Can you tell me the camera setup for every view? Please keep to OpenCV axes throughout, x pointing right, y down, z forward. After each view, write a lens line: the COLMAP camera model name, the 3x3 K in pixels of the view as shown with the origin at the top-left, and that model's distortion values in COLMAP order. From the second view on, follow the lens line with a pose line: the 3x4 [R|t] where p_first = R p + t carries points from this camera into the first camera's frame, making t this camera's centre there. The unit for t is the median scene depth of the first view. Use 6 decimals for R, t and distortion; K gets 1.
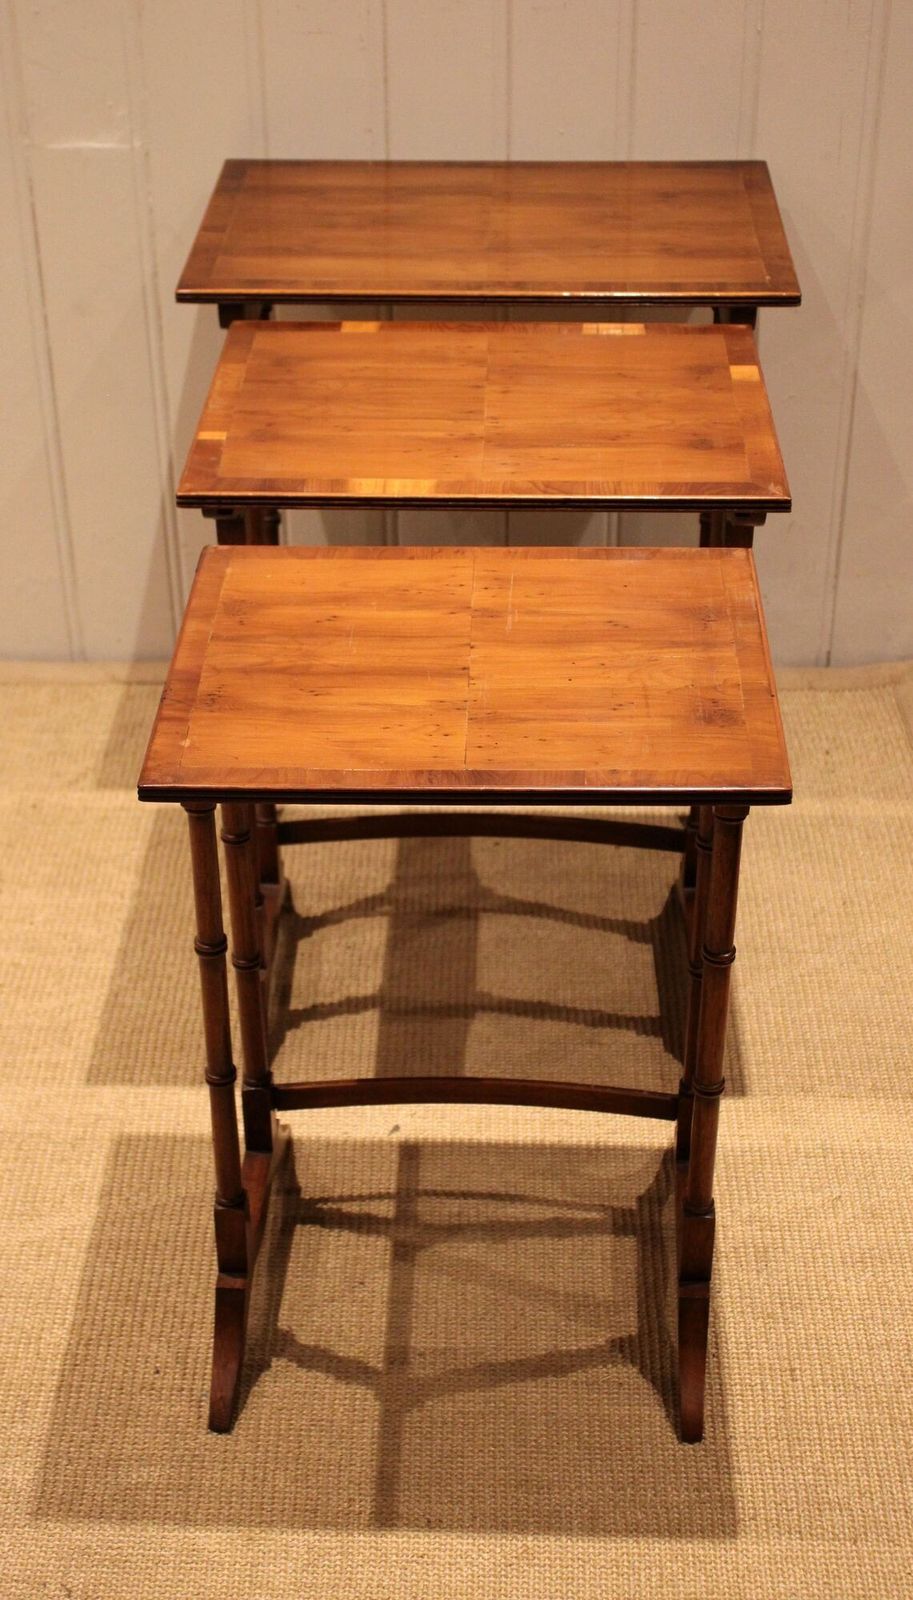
lens RADIAL K [[2262.2, 0, 366.6], [0, 2262.2, 742.5], [0, 0, 1]] dist [-0.075582, -0.016131]
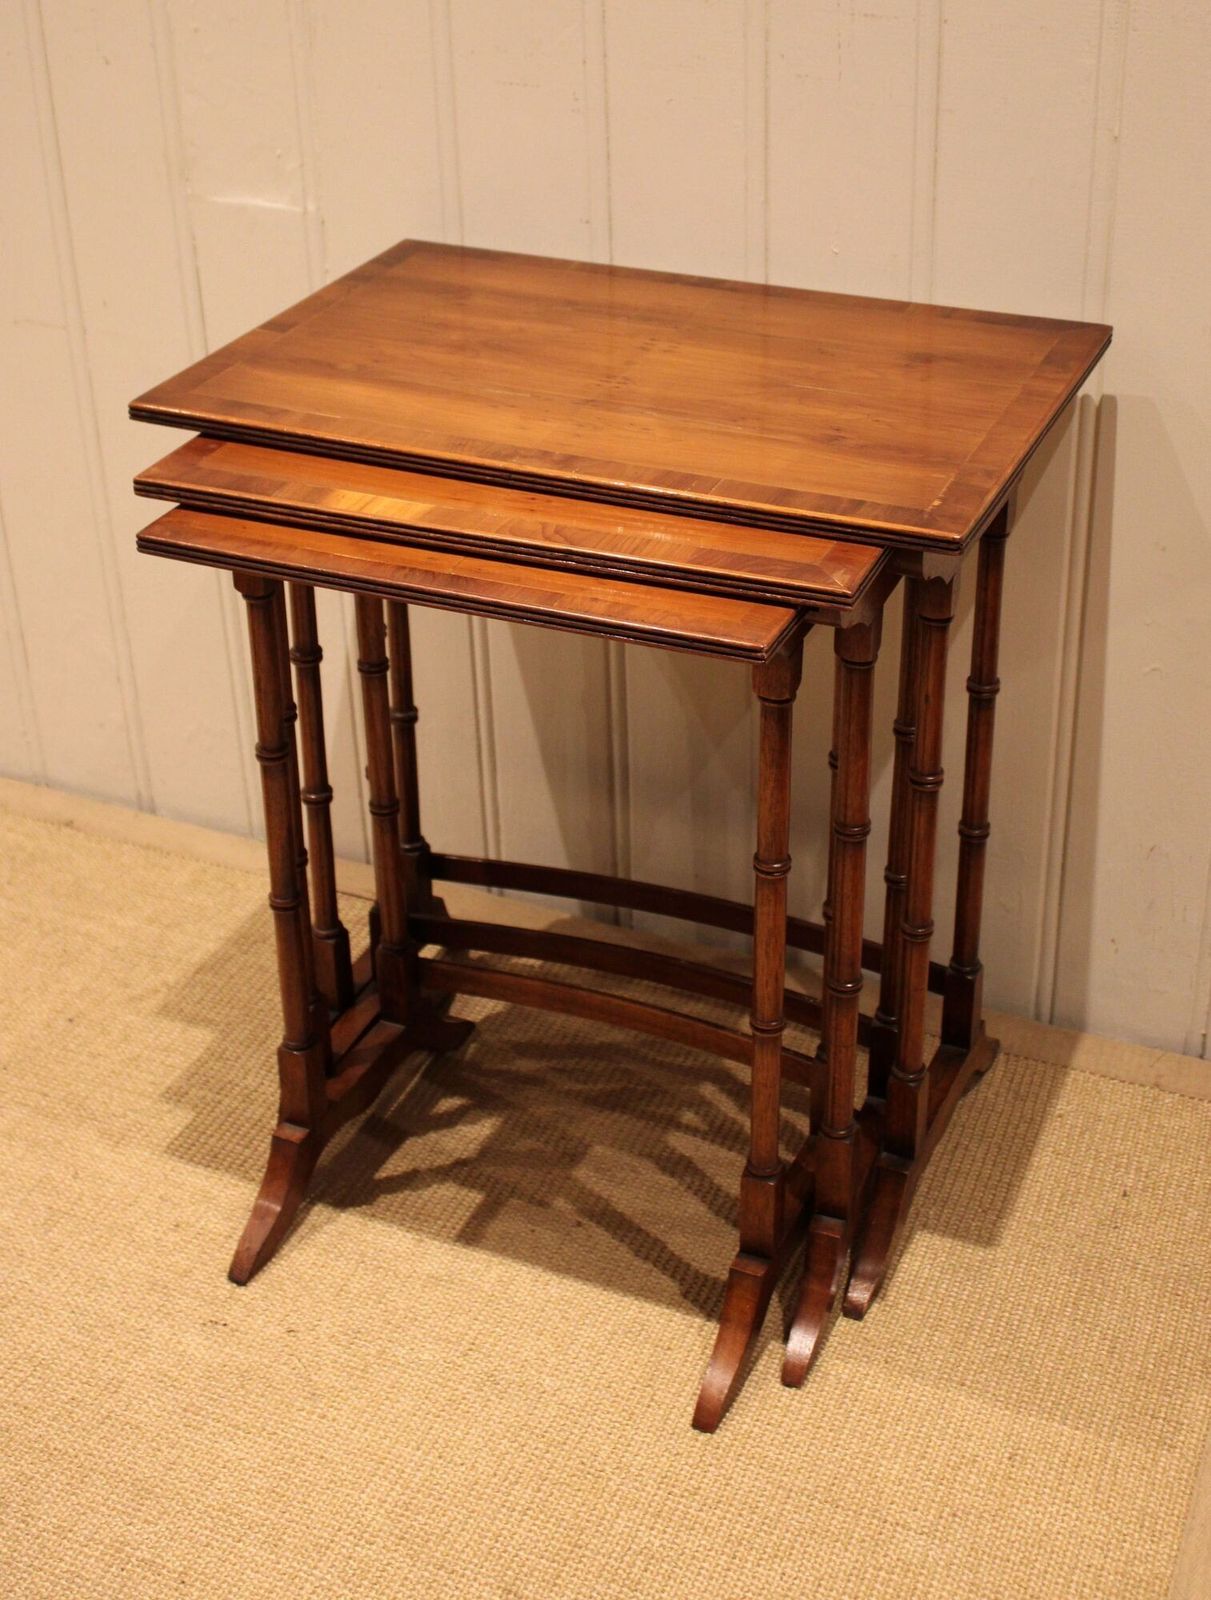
lens RADIAL K [[2264.2, 0, 567.3], [0, 2264.2, 604.6], [0, 0, 1]] dist [-0.120313, 0.165059]
pose [[0.932548, 0.159971, -0.323671, 0.305584], [-0.189135, 0.980084, -0.060533, -0.124448], [0.307541, 0.117668, 0.944231, 0.379933]]
